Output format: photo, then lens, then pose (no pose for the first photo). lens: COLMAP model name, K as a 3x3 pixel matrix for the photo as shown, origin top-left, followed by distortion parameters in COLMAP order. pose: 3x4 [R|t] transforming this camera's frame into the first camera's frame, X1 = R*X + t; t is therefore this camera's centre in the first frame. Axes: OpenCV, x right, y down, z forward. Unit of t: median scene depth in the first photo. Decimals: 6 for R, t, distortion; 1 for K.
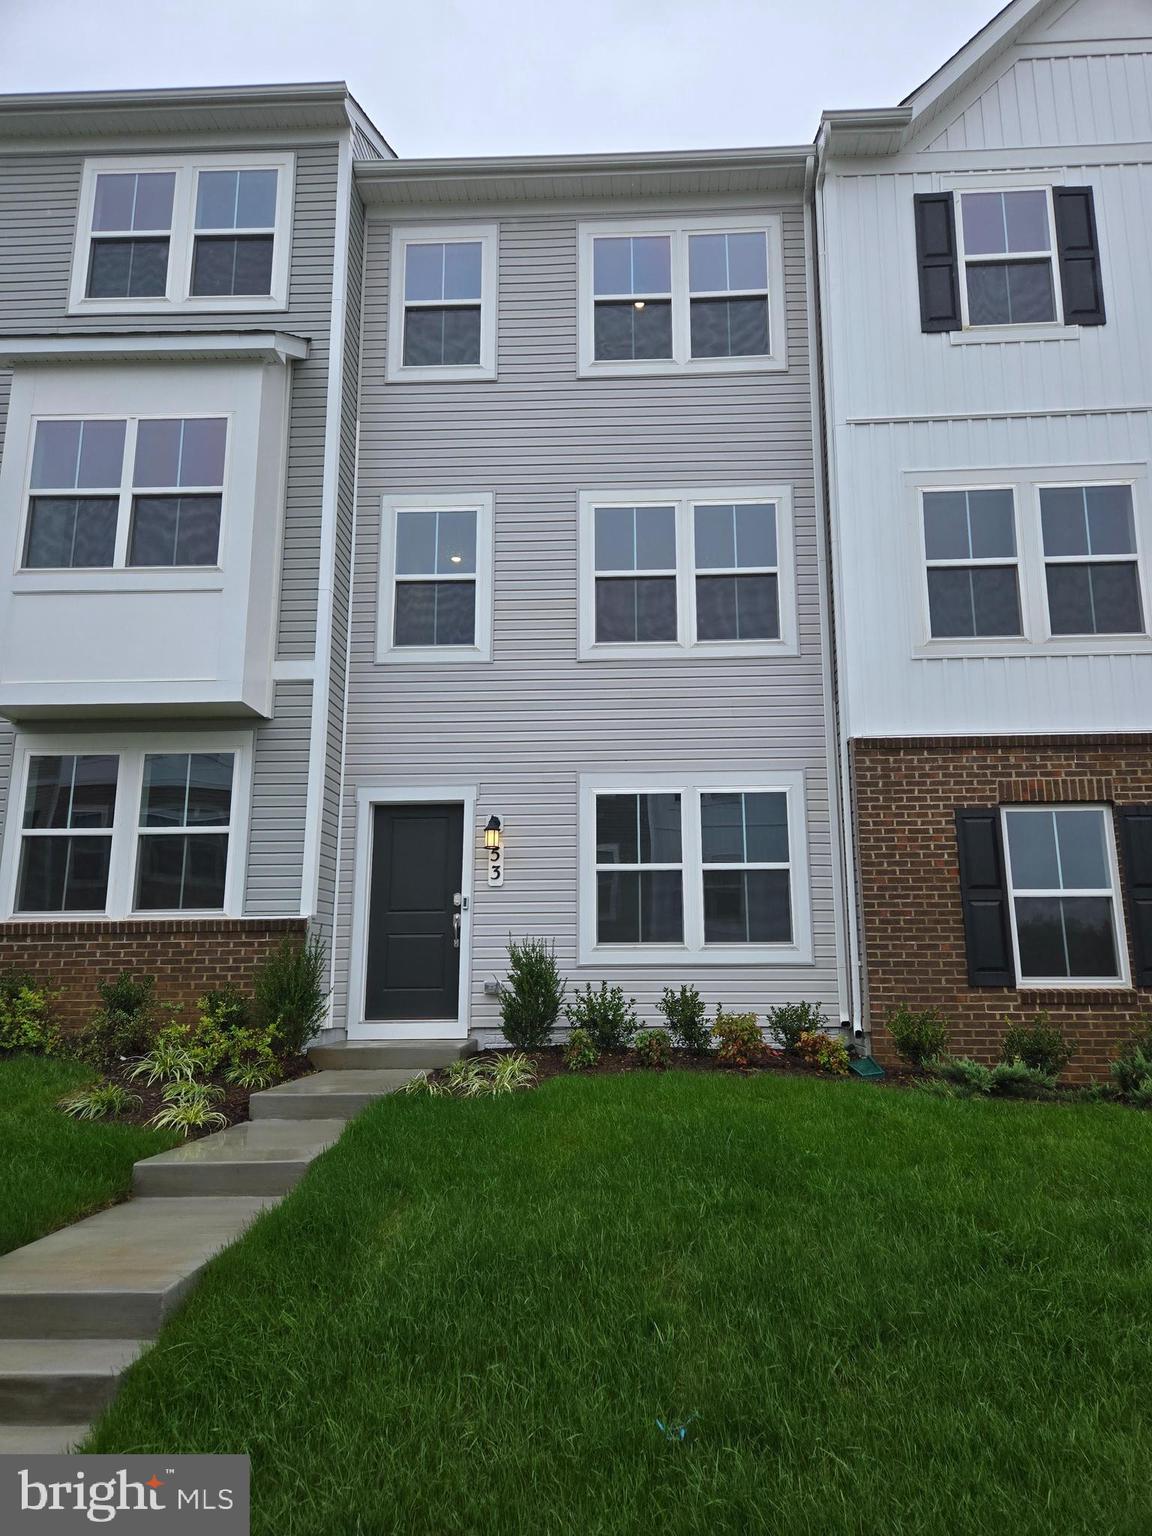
lens RADIAL K [[1037.6, 0, 588.5], [0, 1037.6, 761.2], [0, 0, 1]] dist [0.068932, -0.049562]
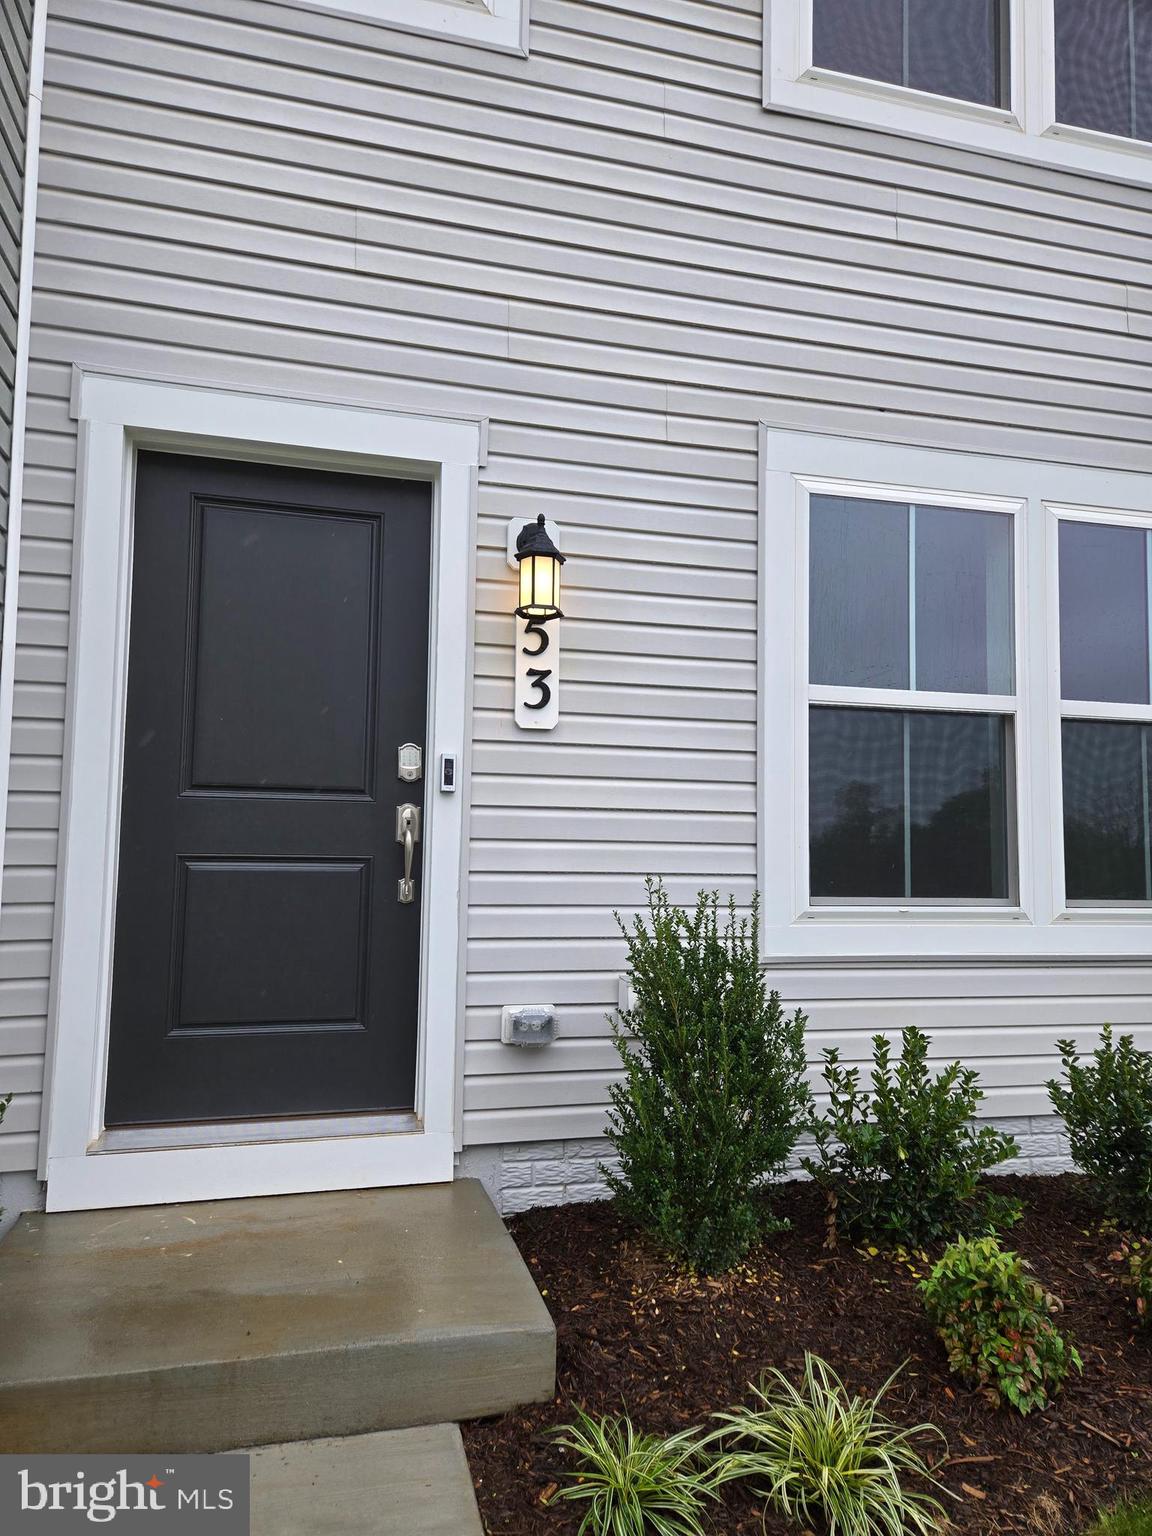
lens RADIAL K [[1037.6, 0, 585.0], [0, 1037.6, 777.5], [0, 0, 1]] dist [0.068932, -0.049562]
pose [[0.950378, 0.040703, 0.308423, -0.177880], [-0.087905, 0.986138, 0.140728, 0.086454], [-0.298420, -0.160857, 0.940782, 0.671974]]
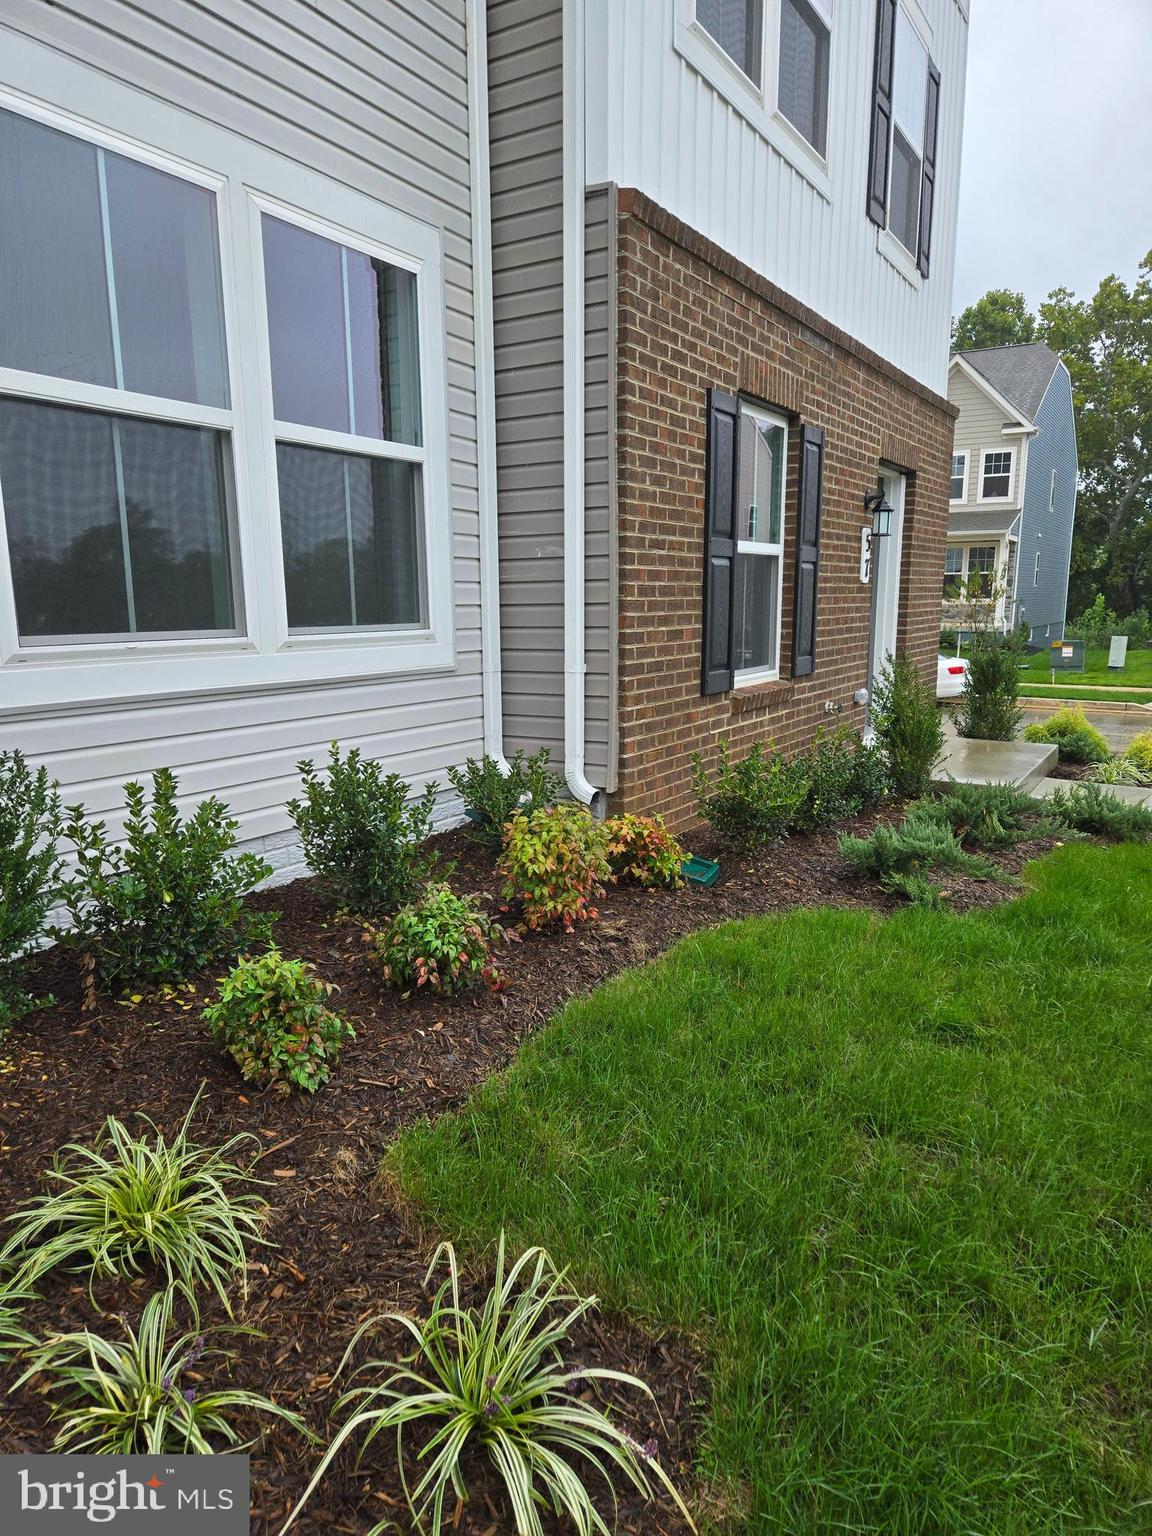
lens RADIAL K [[1037.6, 0, 574.2], [0, 1037.6, 777.3], [0, 0, 1]] dist [0.068932, -0.049562]
pose [[0.471237, -0.152995, 0.868636, -0.187579], [-0.187720, 0.944879, 0.268263, 0.097266], [-0.861798, -0.289476, 0.416542, 0.702880]]
